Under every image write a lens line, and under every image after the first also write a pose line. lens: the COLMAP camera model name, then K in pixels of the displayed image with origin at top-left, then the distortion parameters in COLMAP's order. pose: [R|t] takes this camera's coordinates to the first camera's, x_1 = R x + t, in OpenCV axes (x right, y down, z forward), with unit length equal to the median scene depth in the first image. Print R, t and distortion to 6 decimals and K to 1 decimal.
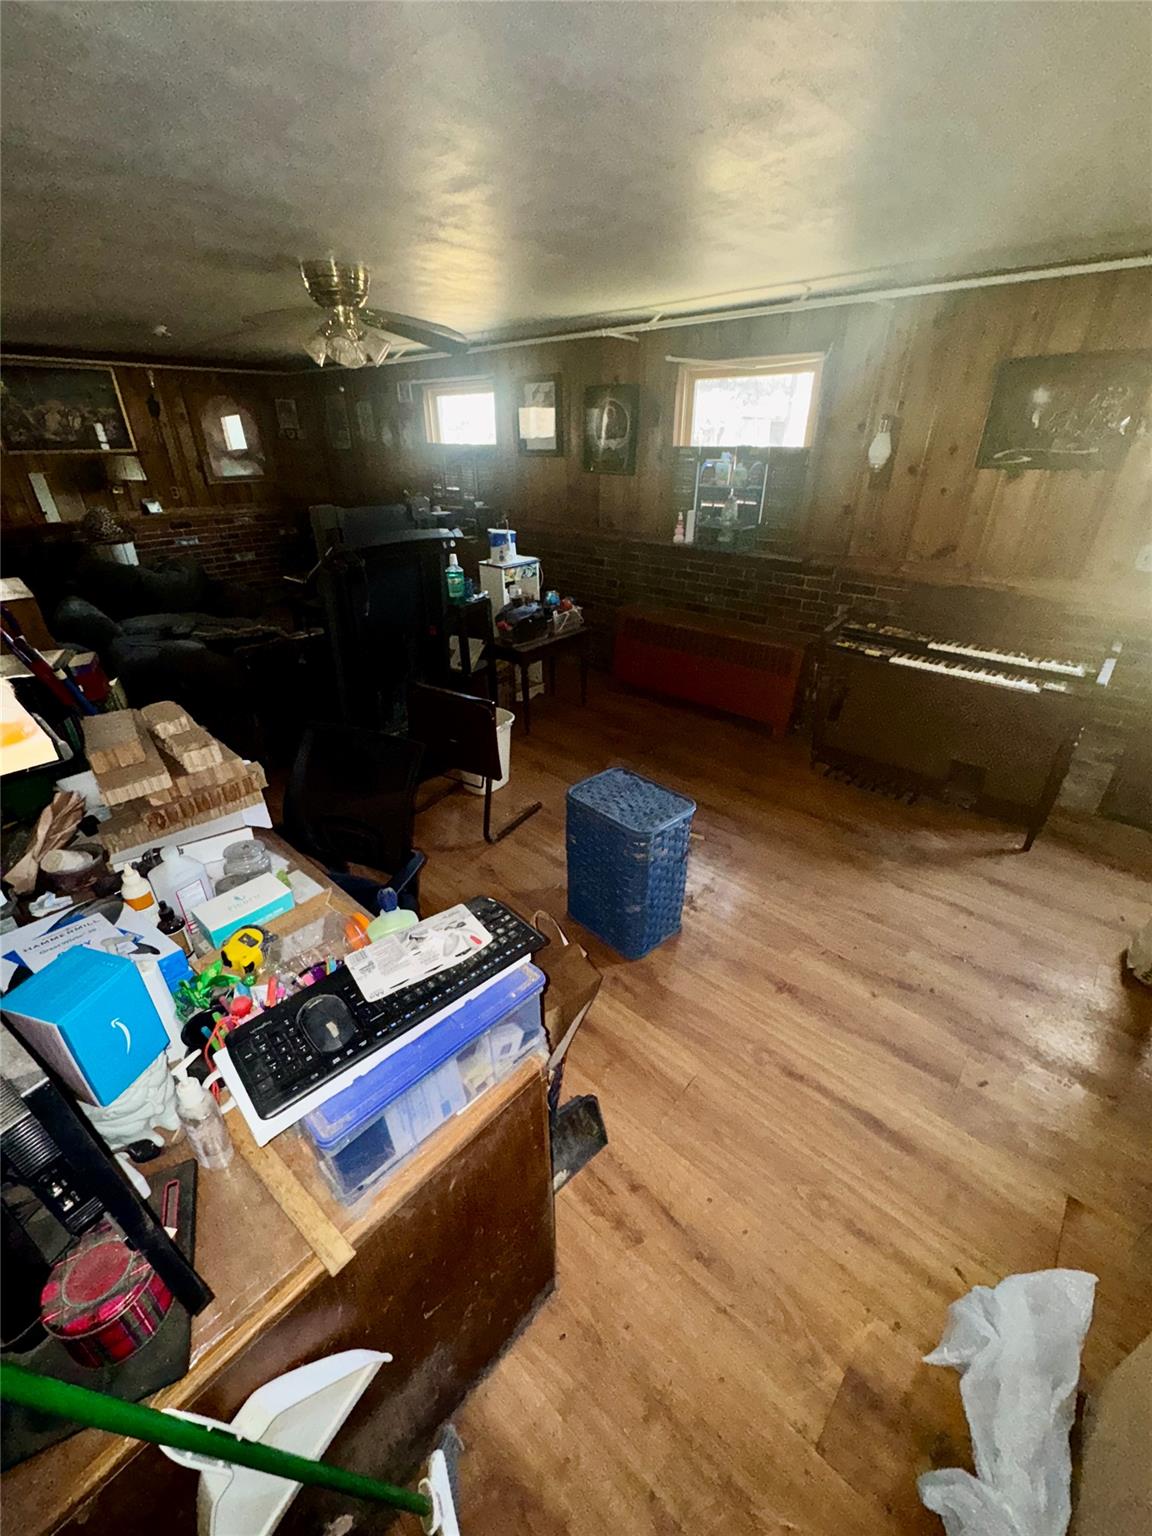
lens RADIAL K [[616.4, 0, 570.8], [0, 616.4, 769.4], [0, 0, 1]] dist [-0.003252, 0.000144]
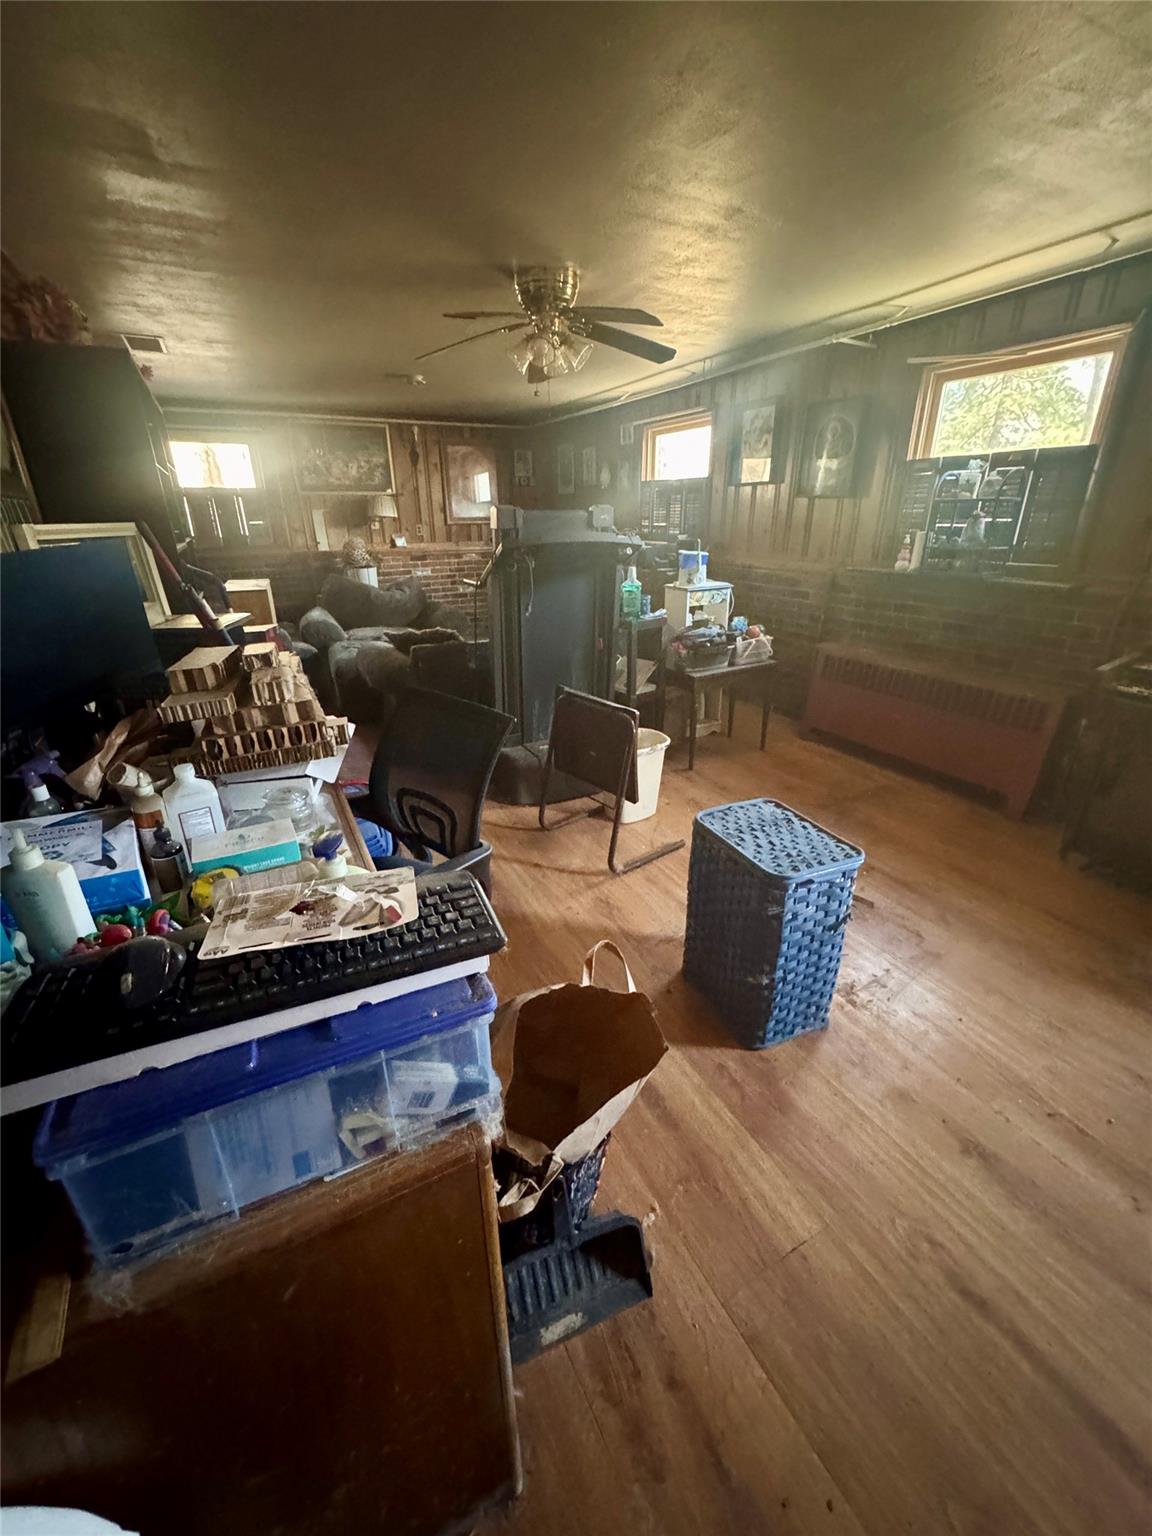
lens RADIAL K [[616.4, 0, 571.6], [0, 616.4, 767.3], [0, 0, 1]] dist [-0.003252, 0.000144]
pose [[0.940991, 0.125397, -0.314342, 0.053187], [-0.156363, 0.984832, -0.075207, 0.036581], [0.300143, 0.119920, 0.946326, 0.106613]]
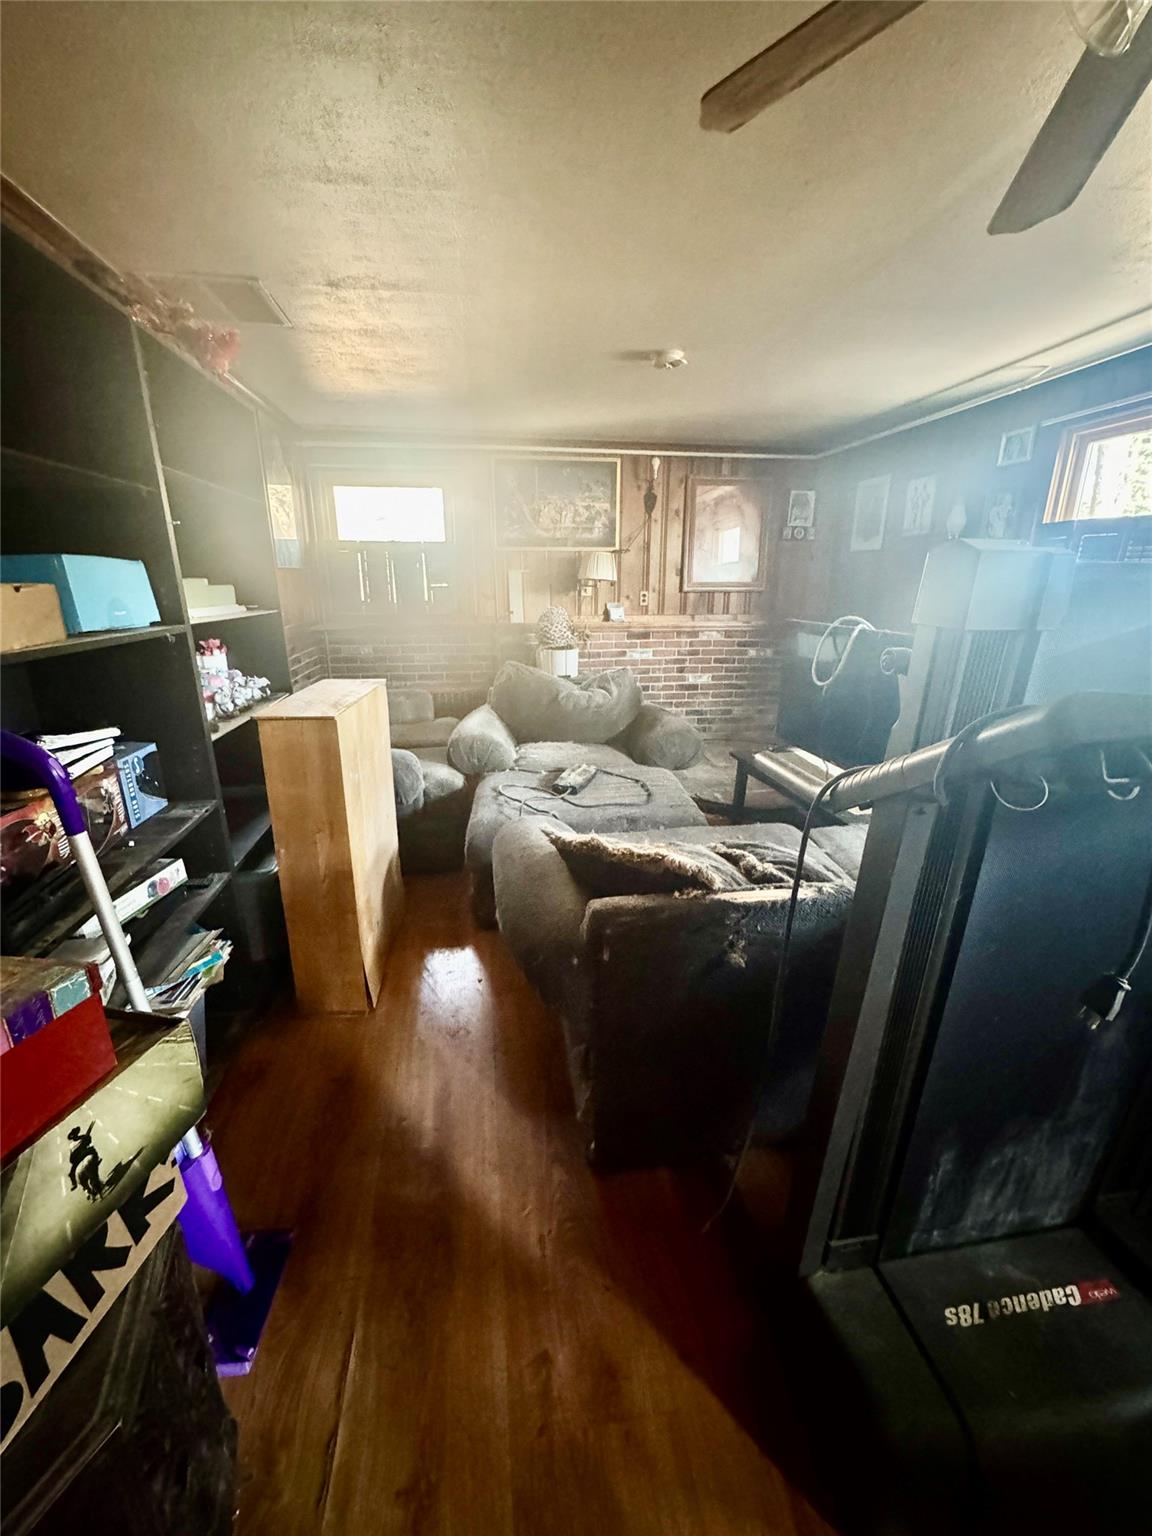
lens RADIAL K [[616.4, 0, 576.3], [0, 616.4, 780.6], [0, 0, 1]] dist [-0.003252, 0.000144]
pose [[0.780414, 0.199290, -0.592654, -0.291774], [-0.300645, 0.950687, -0.076209, -0.210301], [0.548240, 0.237652, 0.801844, 0.575663]]
